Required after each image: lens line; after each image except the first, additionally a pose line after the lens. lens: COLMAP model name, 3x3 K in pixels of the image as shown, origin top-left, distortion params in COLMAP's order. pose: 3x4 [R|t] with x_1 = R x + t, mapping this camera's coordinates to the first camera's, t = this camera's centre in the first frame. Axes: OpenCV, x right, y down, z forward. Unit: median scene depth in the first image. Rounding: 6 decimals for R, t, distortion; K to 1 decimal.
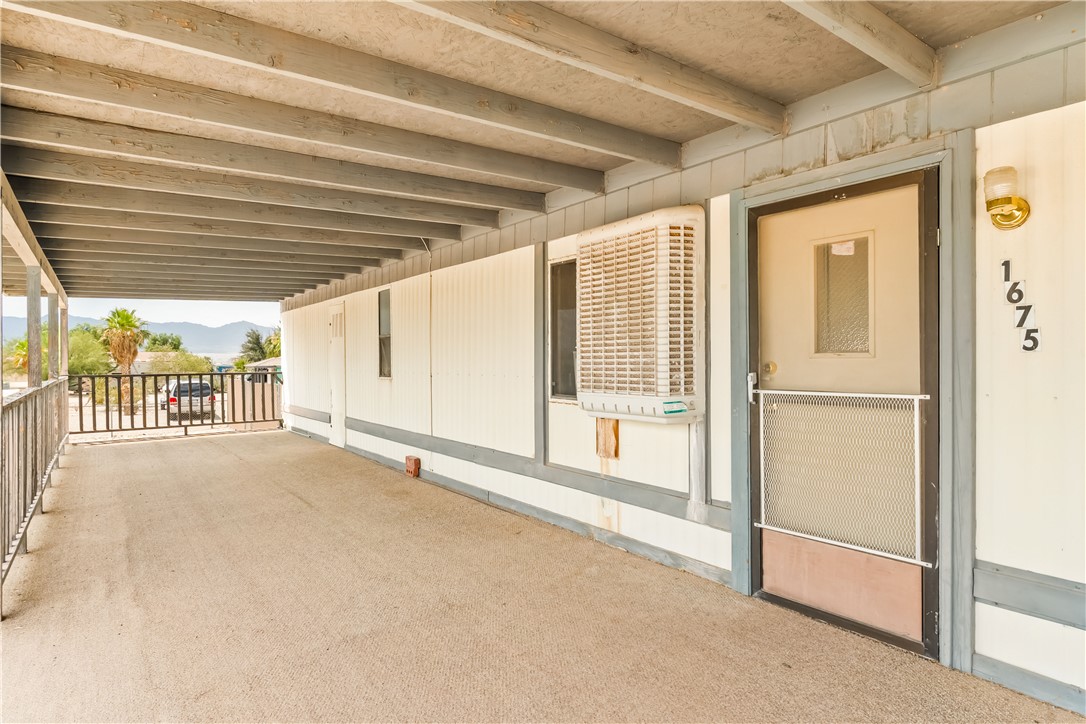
lens RADIAL K [[589.6, 0, 543.0], [0, 589.6, 362.0], [0, 0, 1]] dist [-0.000236, 0.000212]
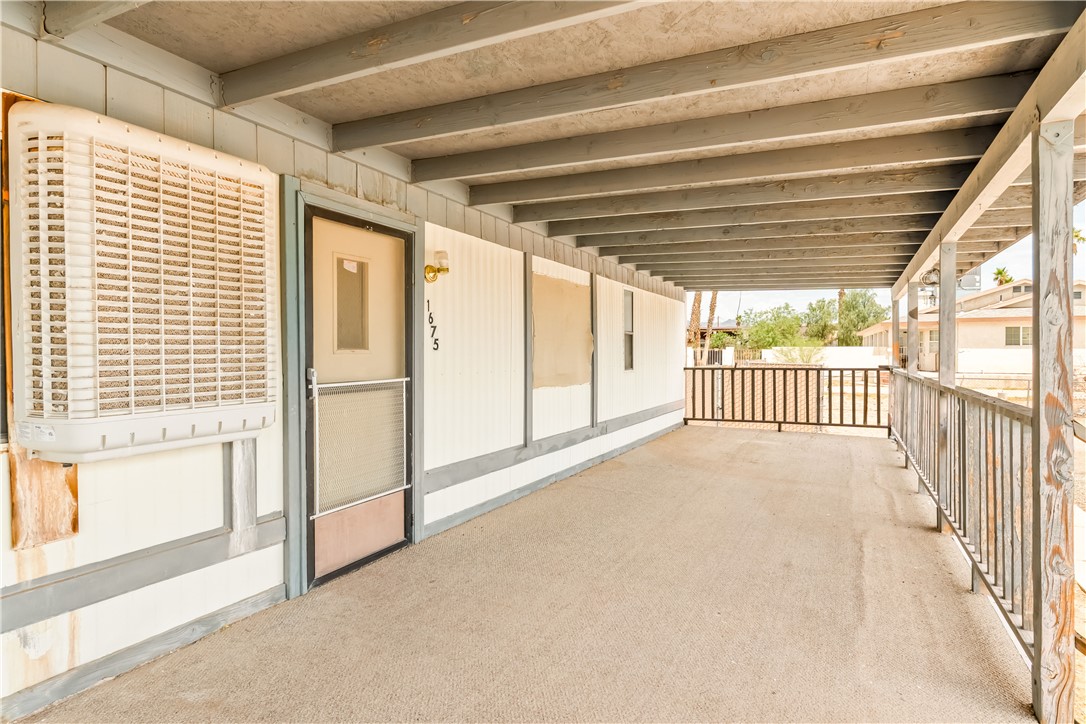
lens RADIAL K [[589.6, 0, 543.0], [0, 589.6, 362.0], [0, 0, 1]] dist [-0.000236, 0.000212]
pose [[-0.432899, -0.008261, 0.901405, -0.770375], [0.009108, 0.999867, 0.013538, -0.002847], [-0.901397, 0.014071, -0.432766, 1.145163]]
